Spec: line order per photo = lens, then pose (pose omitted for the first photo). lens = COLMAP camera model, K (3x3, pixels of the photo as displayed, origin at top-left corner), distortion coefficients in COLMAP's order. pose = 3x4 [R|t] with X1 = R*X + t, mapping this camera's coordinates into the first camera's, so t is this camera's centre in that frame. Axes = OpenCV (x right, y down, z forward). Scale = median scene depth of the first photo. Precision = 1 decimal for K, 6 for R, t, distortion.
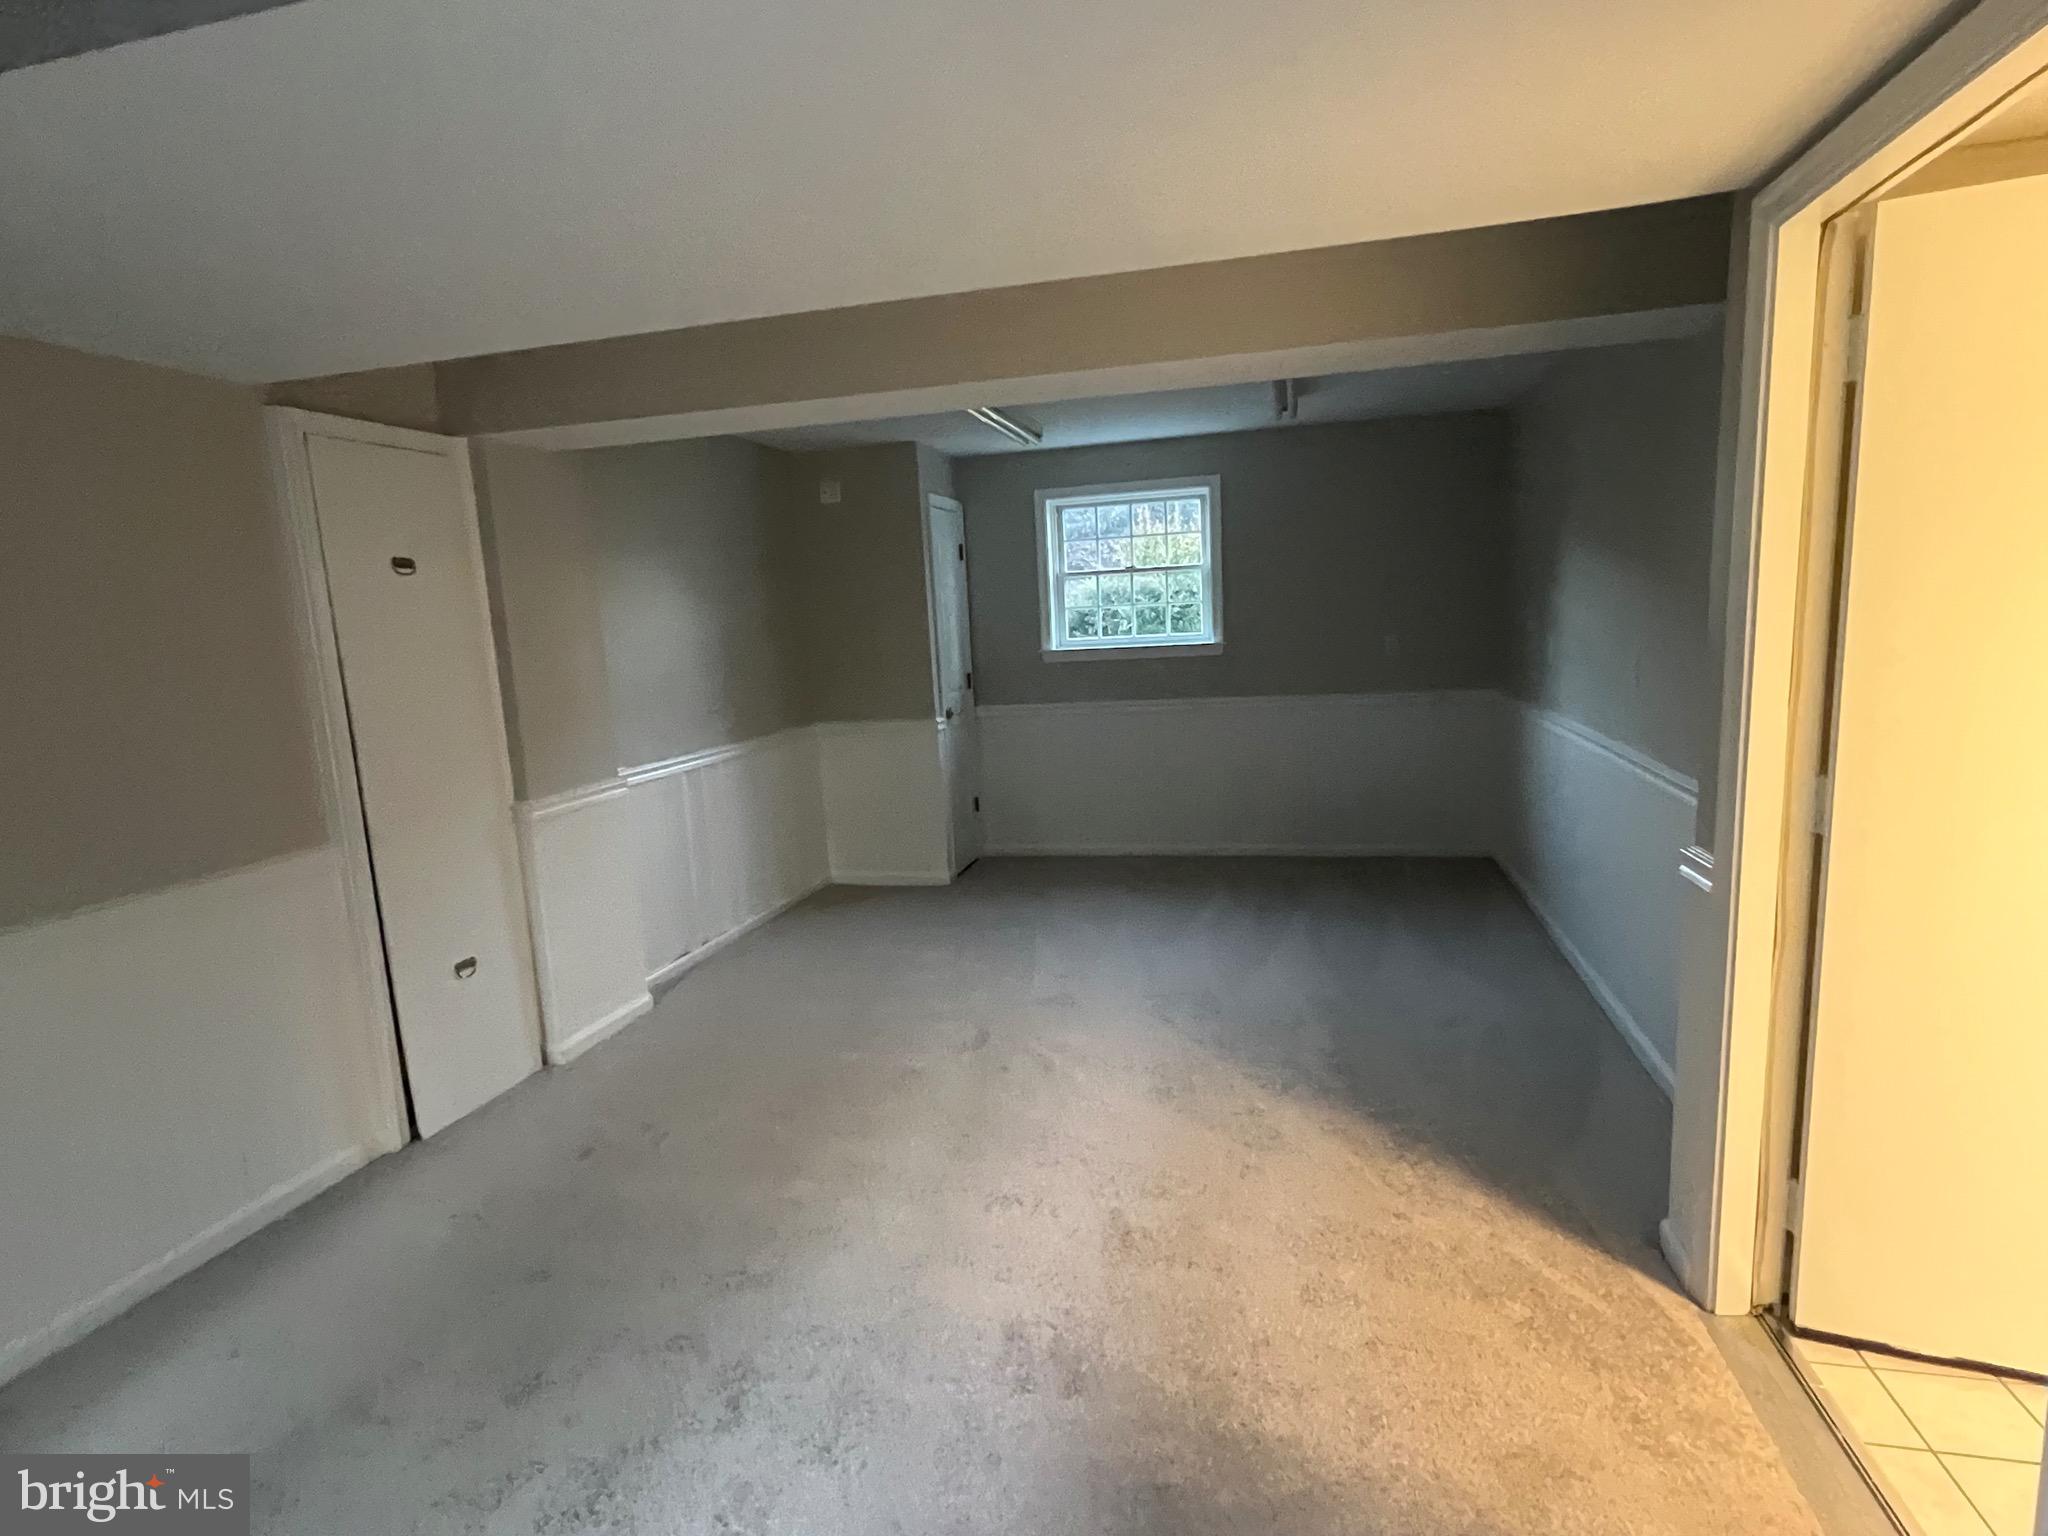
lens RADIAL K [[1071.1, 0, 1022.1], [0, 1071.1, 772.8], [0, 0, 1]] dist [0.005052, 0.000913]
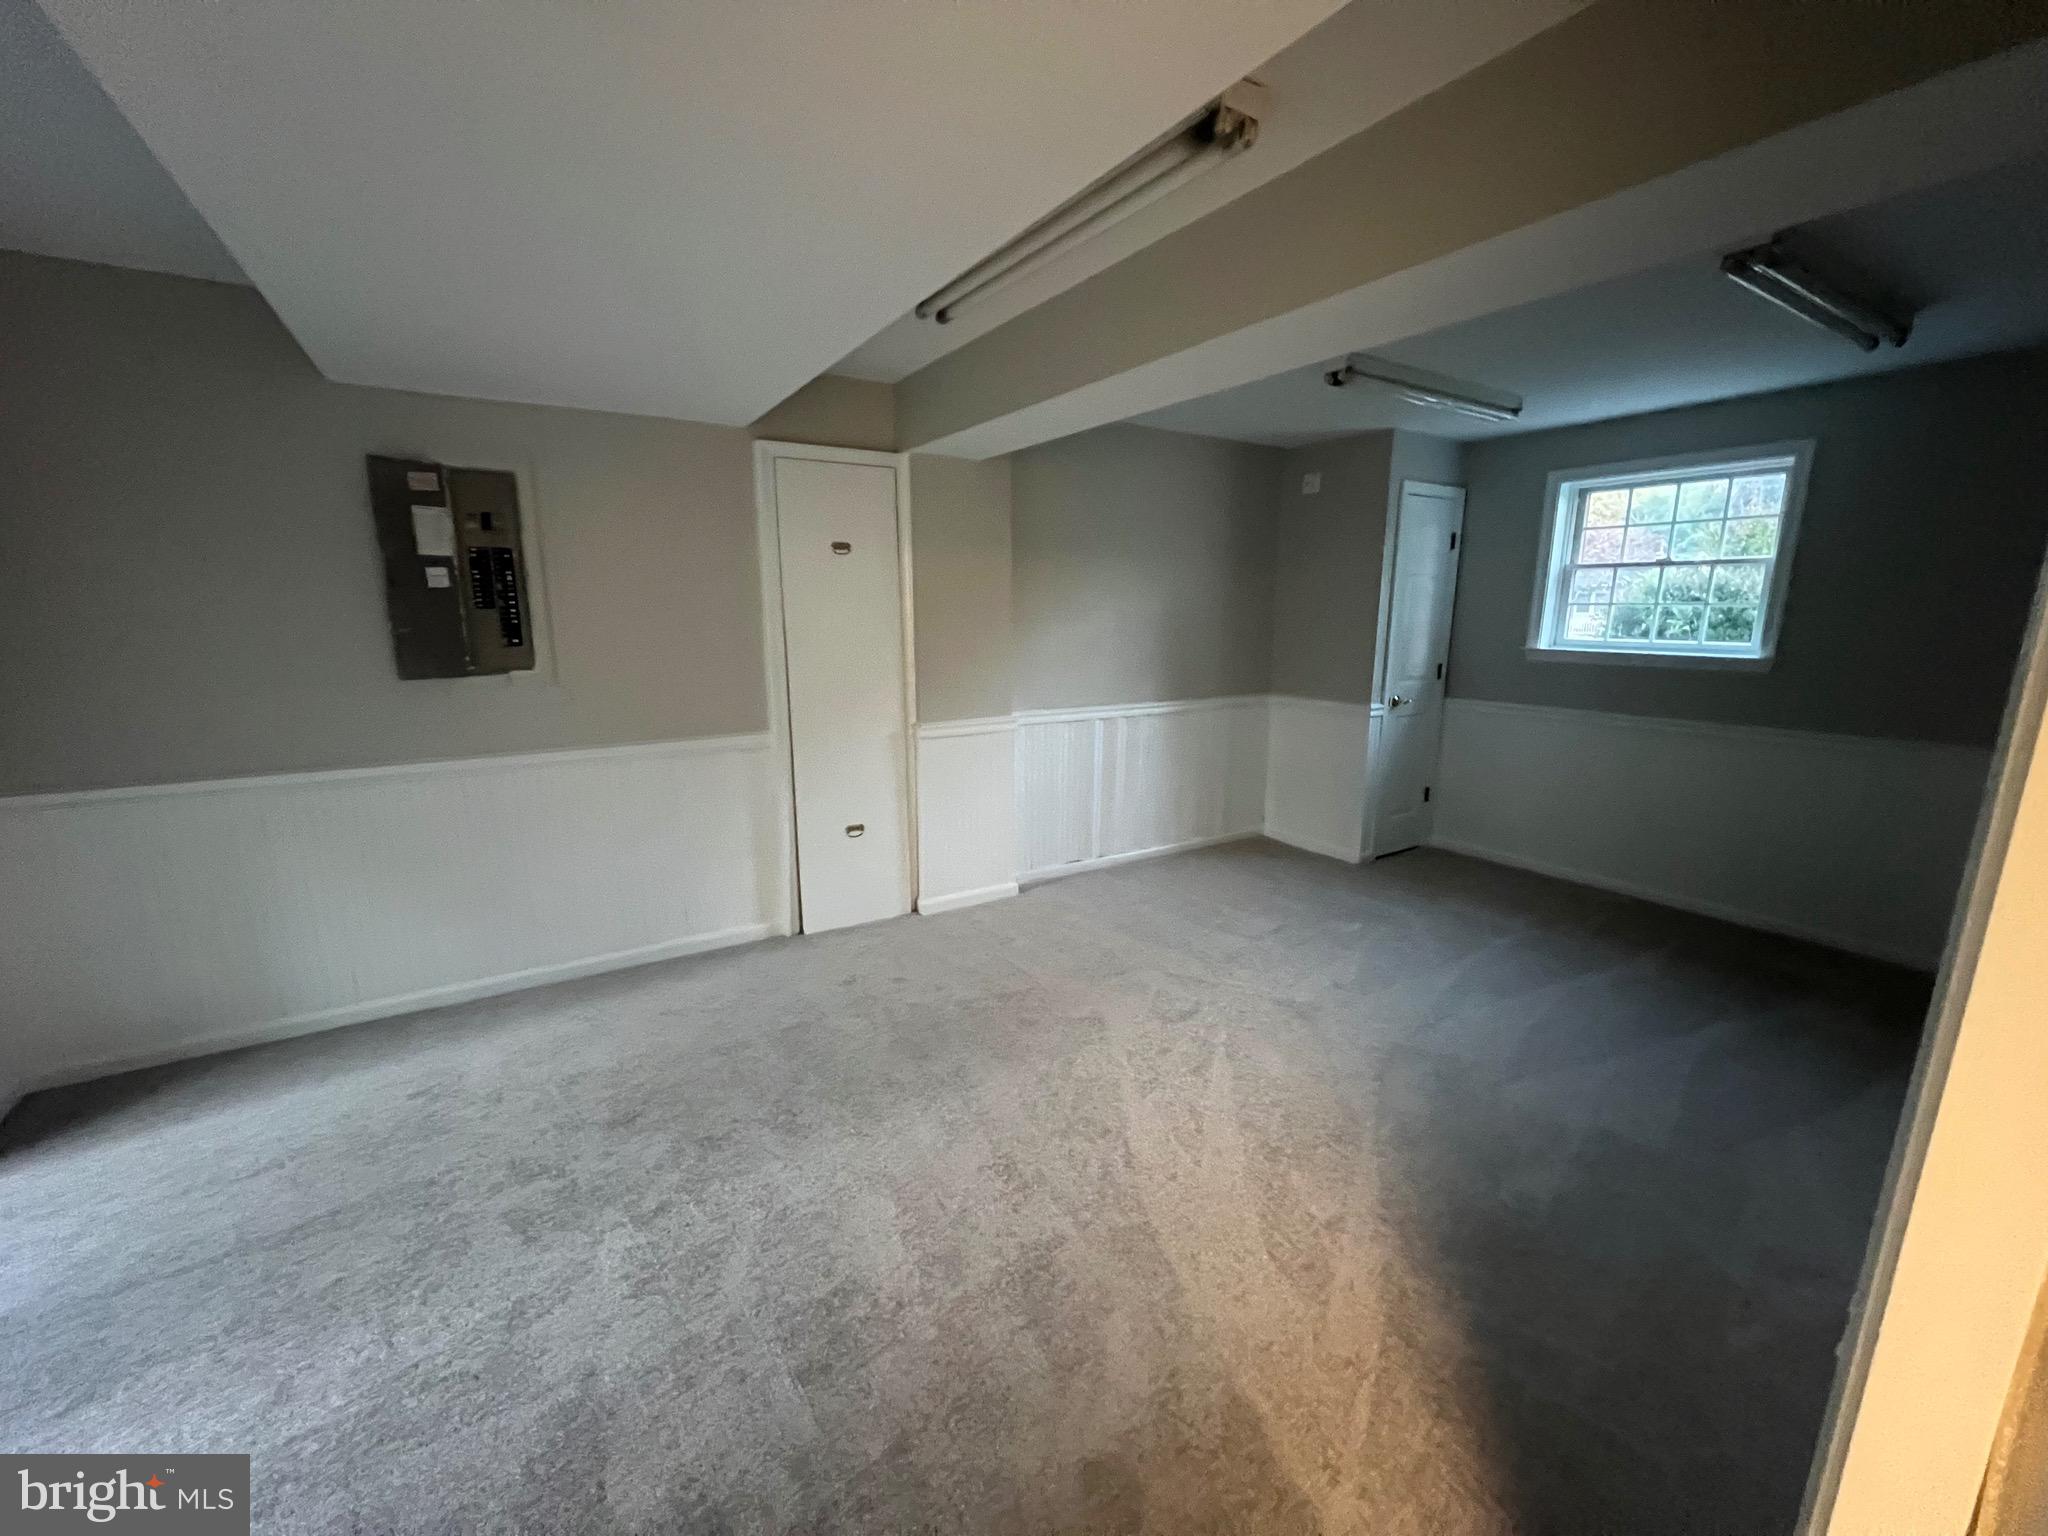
lens RADIAL K [[819.6, 0, 1020.2], [0, 819.6, 765.1], [0, 0, 1]] dist [0.004582, 0.000000]
pose [[0.727875, 0.186608, -0.659830, 0.204478], [-0.142924, 0.982411, 0.120174, -0.039944], [0.670650, 0.006834, 0.741743, 0.188498]]
